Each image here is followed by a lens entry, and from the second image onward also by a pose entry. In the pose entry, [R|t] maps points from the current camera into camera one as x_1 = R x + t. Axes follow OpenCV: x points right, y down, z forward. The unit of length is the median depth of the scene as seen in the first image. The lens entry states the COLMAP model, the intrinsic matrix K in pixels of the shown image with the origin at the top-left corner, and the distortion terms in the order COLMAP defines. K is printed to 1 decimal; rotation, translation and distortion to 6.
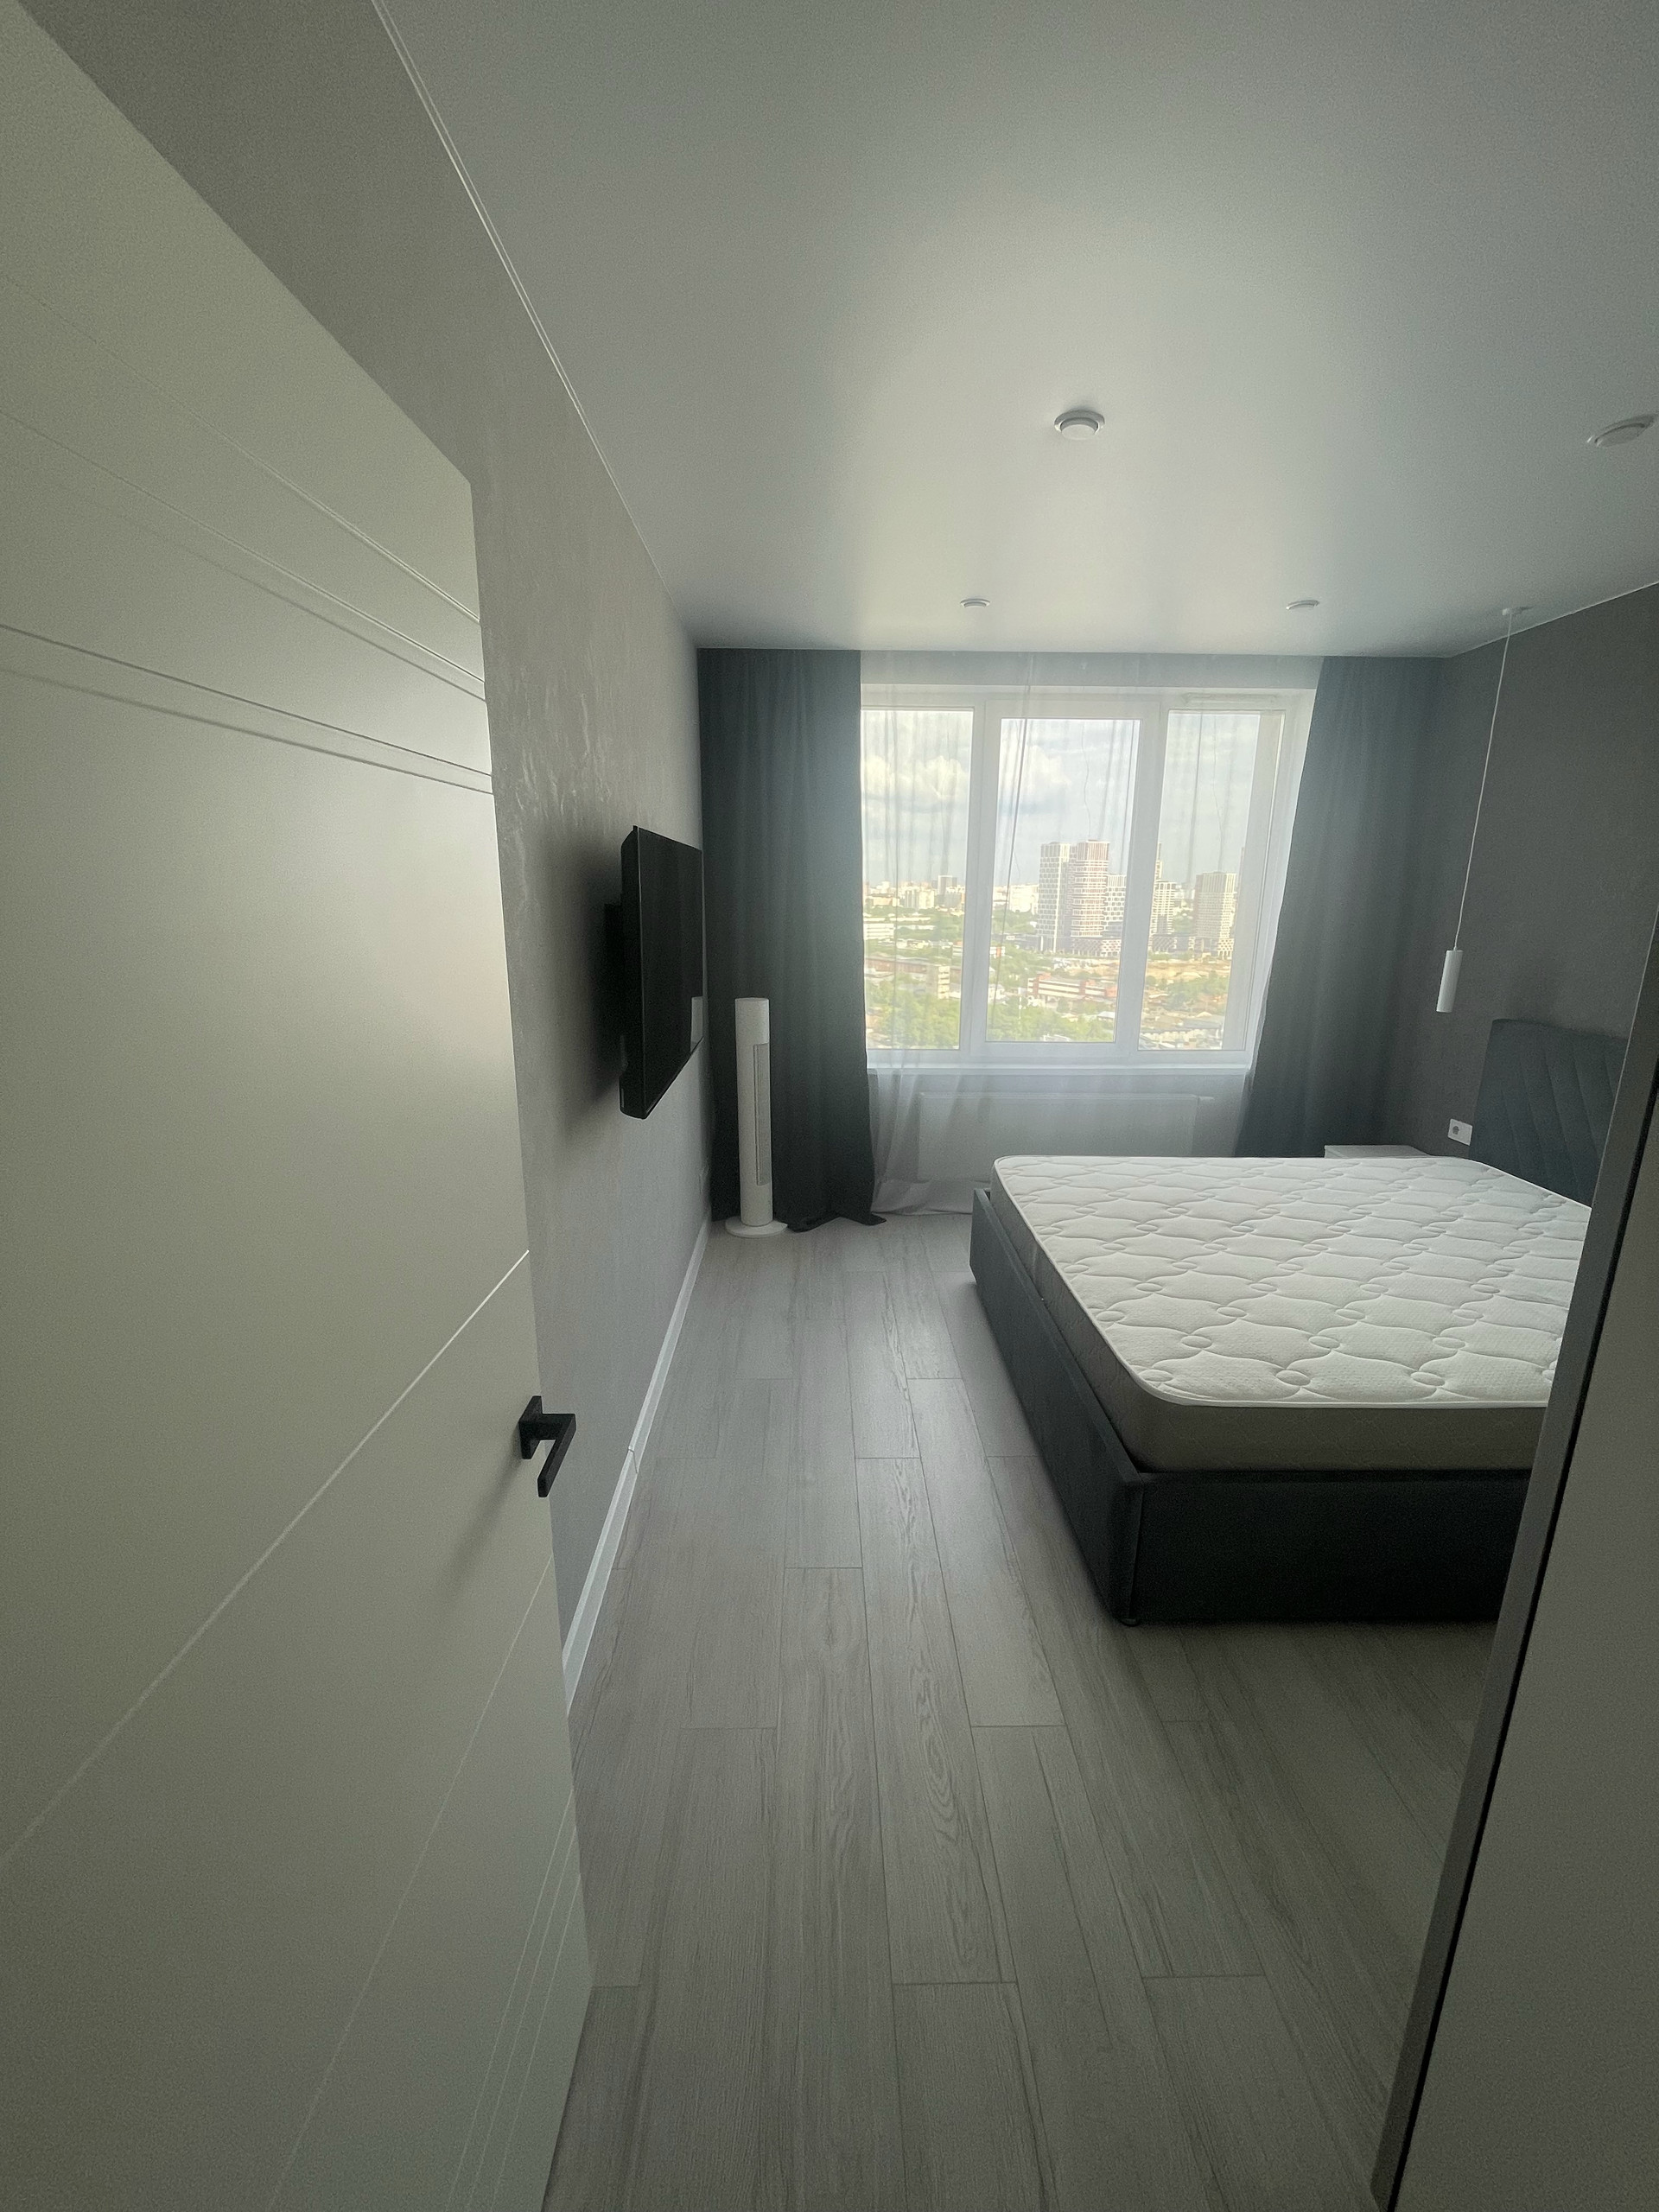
lens RADIAL K [[899.6, 0, 838.1], [0, 899.6, 1110.0], [0, 0, 1]] dist [-0.000853, -0.000800]
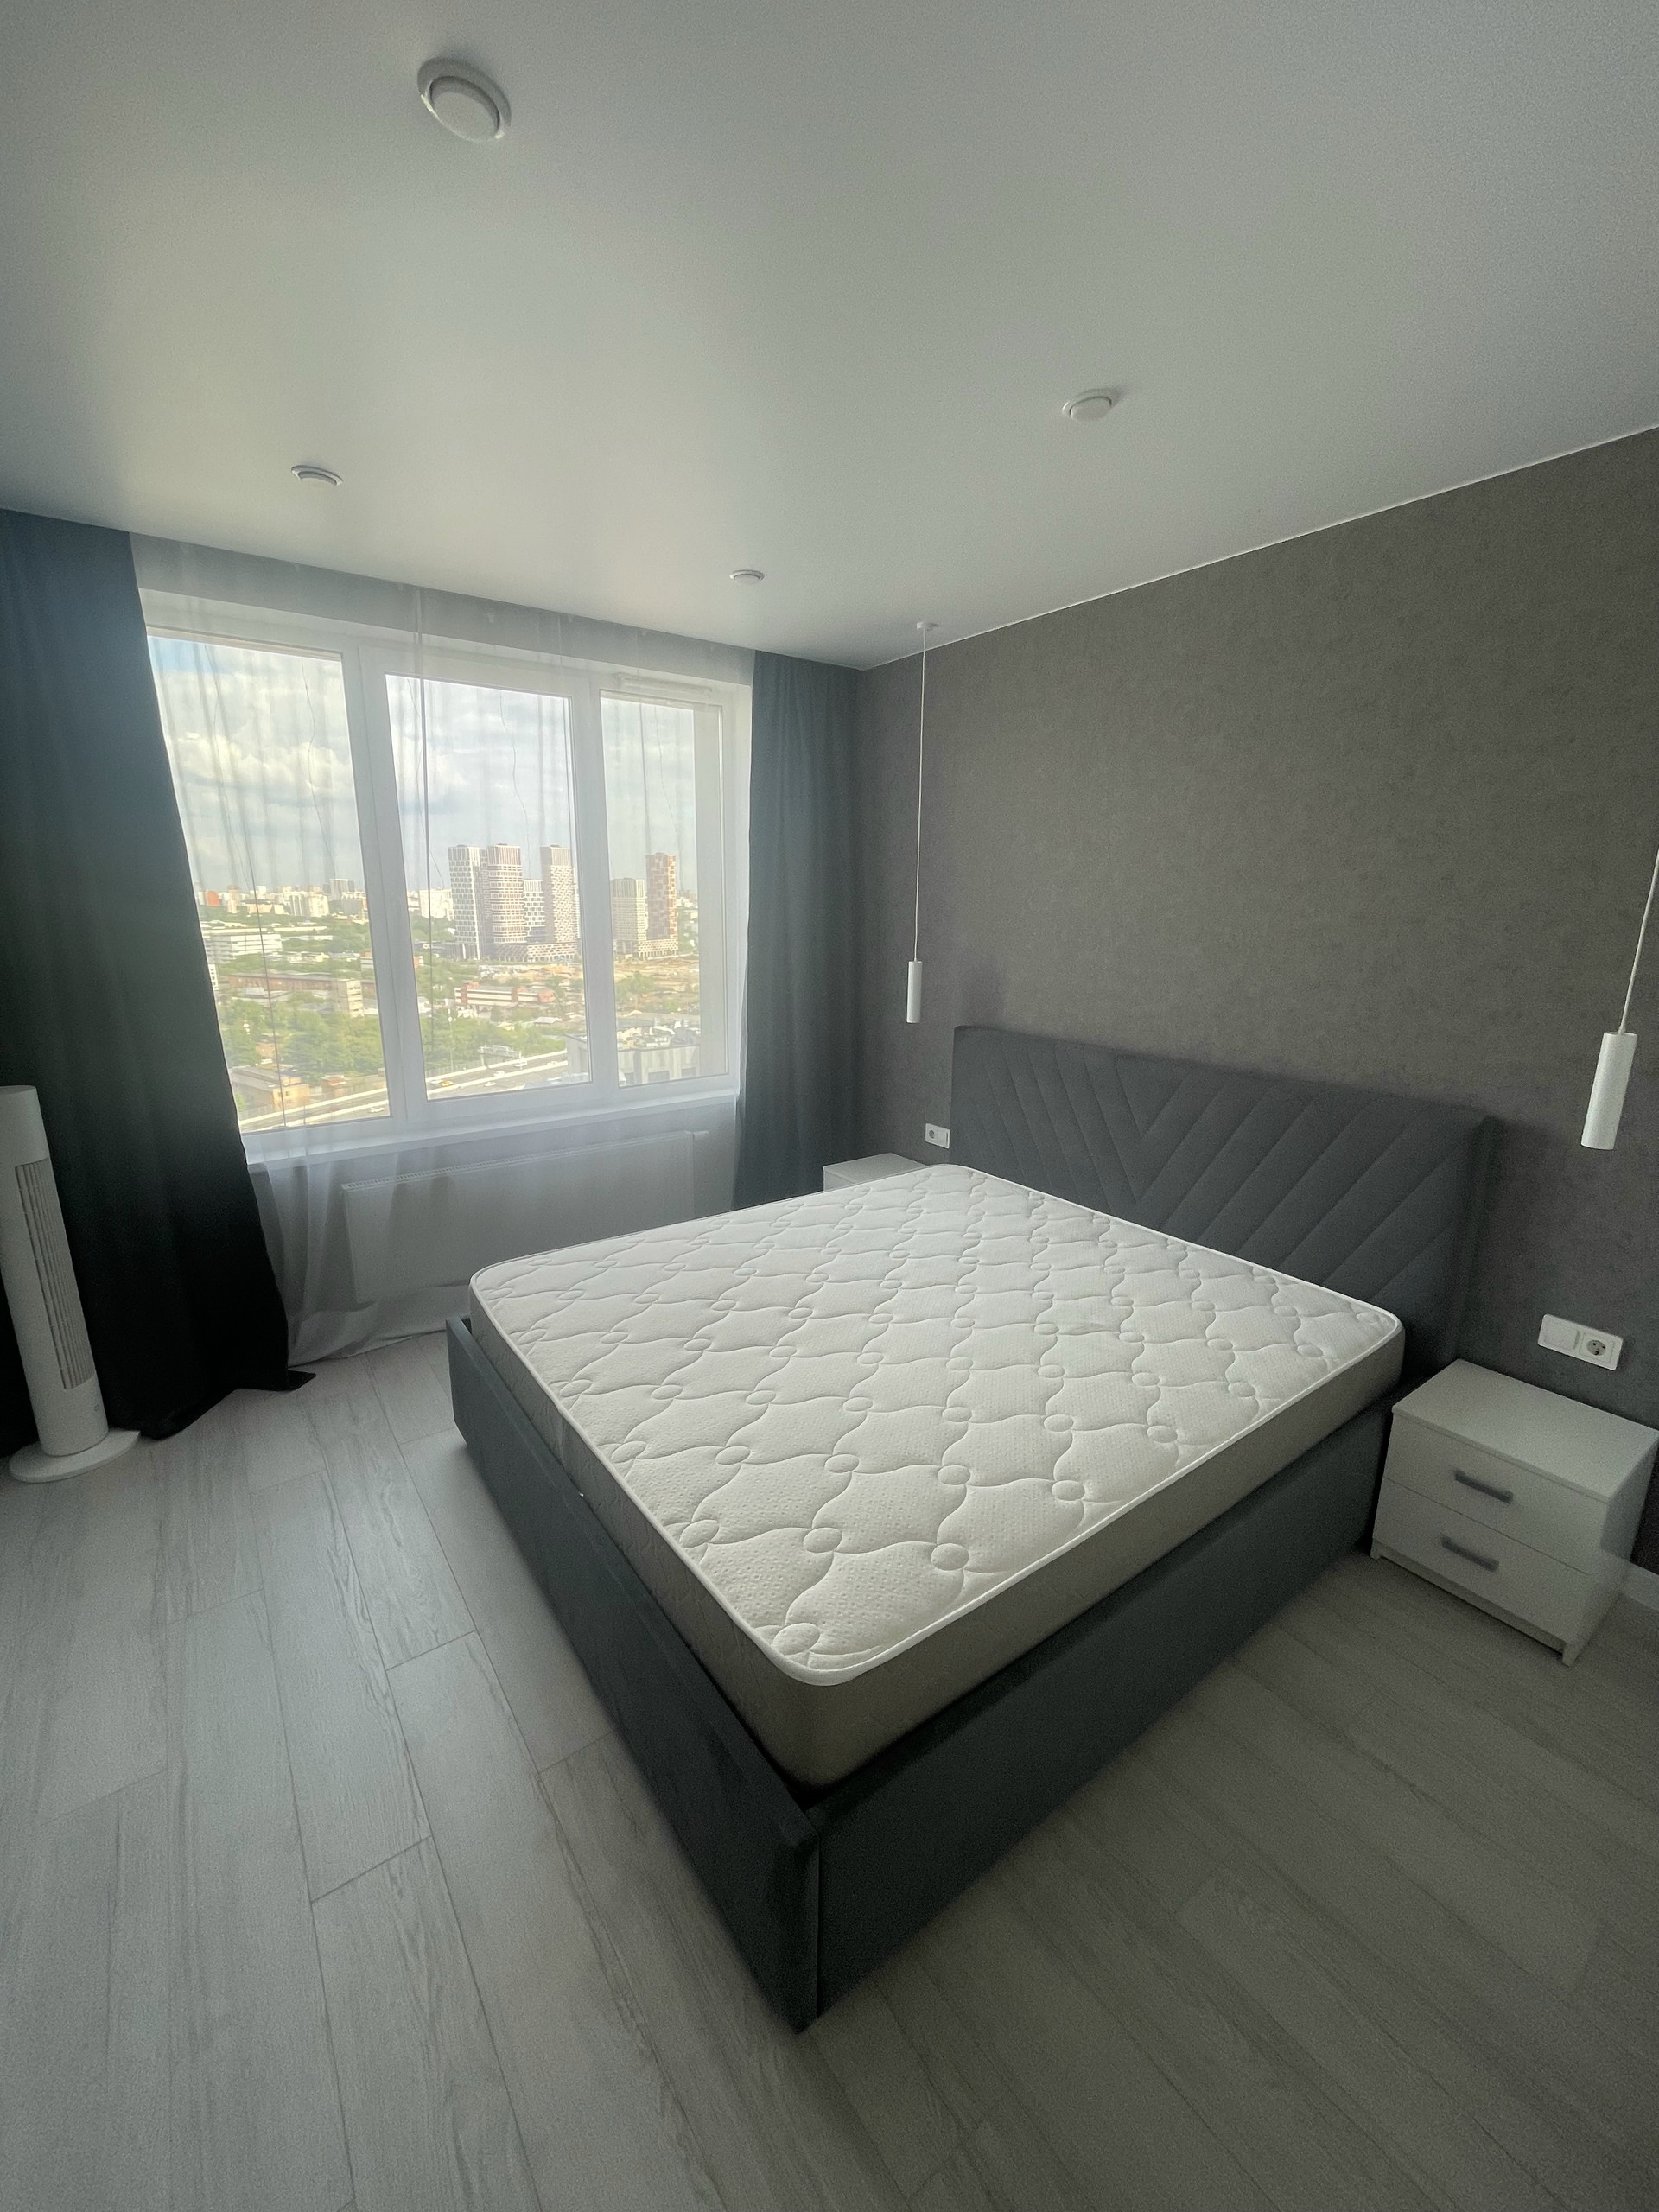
lens RADIAL K [[899.6, 0, 834.6], [0, 899.6, 1110.0], [0, 0, 1]] dist [-0.000853, -0.000800]
pose [[0.822146, -0.134283, 0.553213, 0.030937], [0.137244, 0.989871, 0.036312, -0.061275], [-0.552486, 0.046072, 0.832248, 0.216069]]
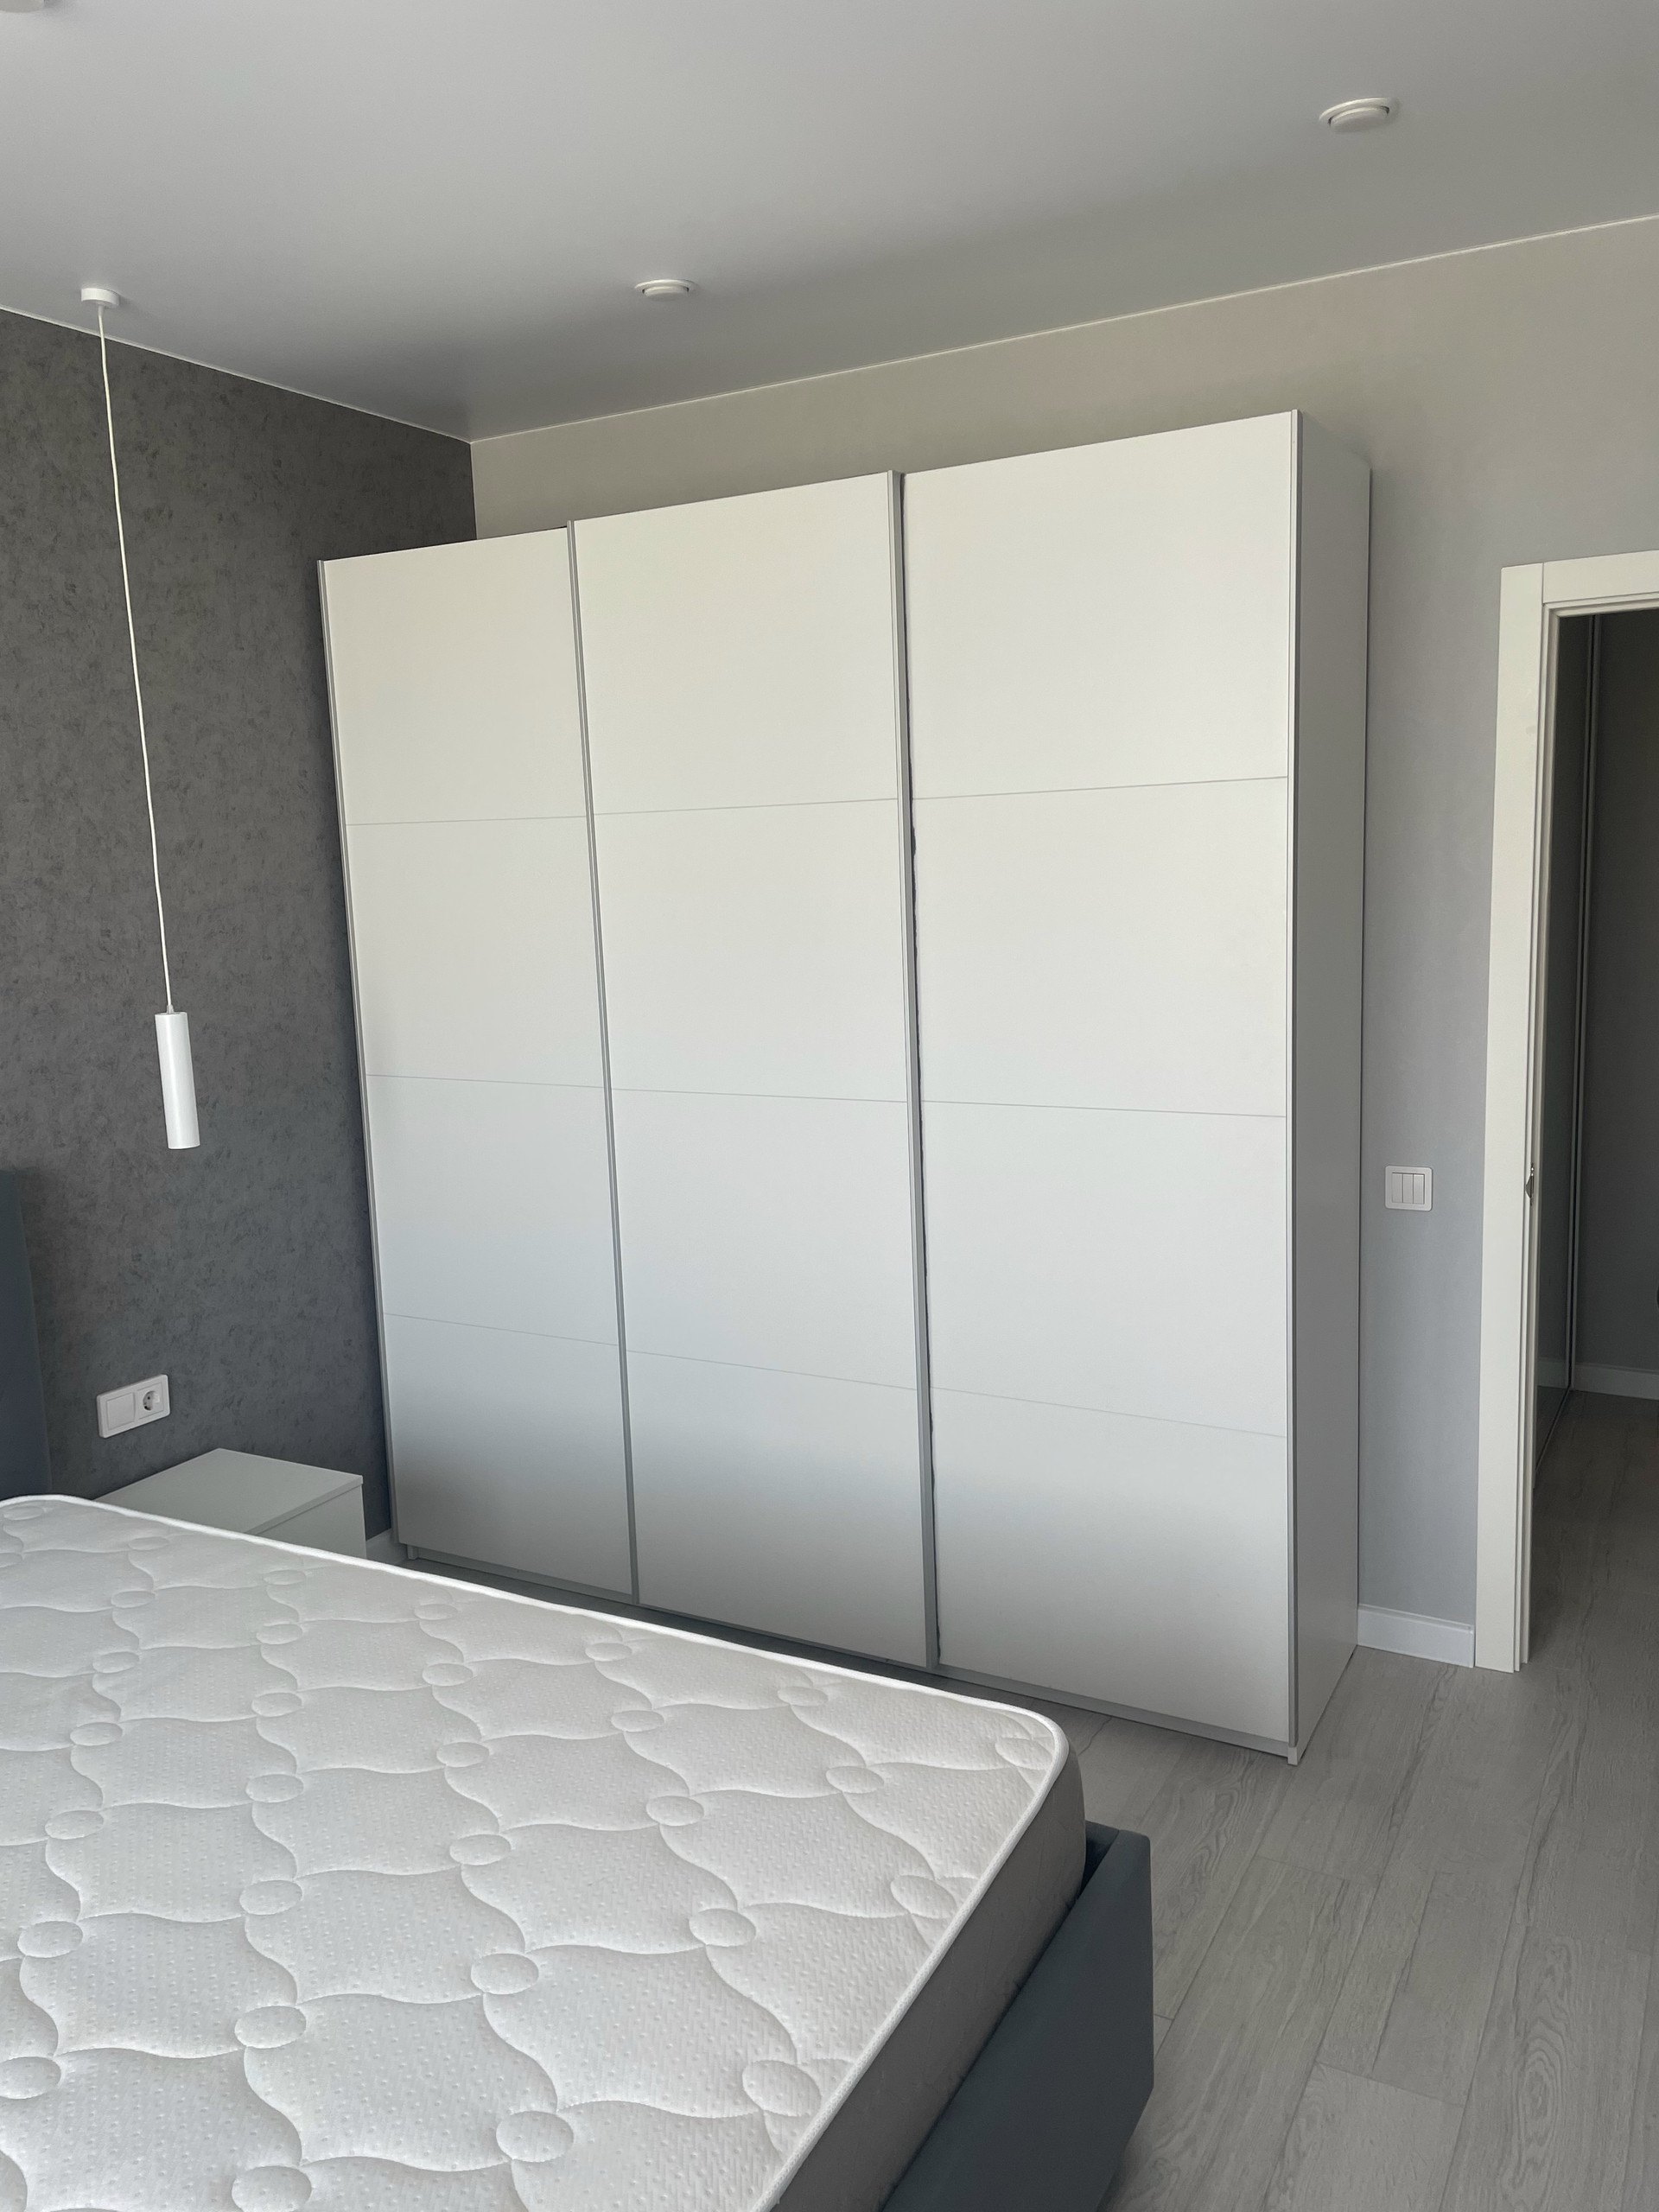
lens RADIAL K [[1713.8, 0, 839.6], [0, 1713.8, 1091.2], [0, 0, 1]] dist [0.046435, -0.004670]
pose [[-0.865814, -0.057837, 0.497012, -0.022839], [0.142828, 0.923403, 0.356267, -0.243430], [-0.479548, 0.379448, -0.791235, 0.914075]]
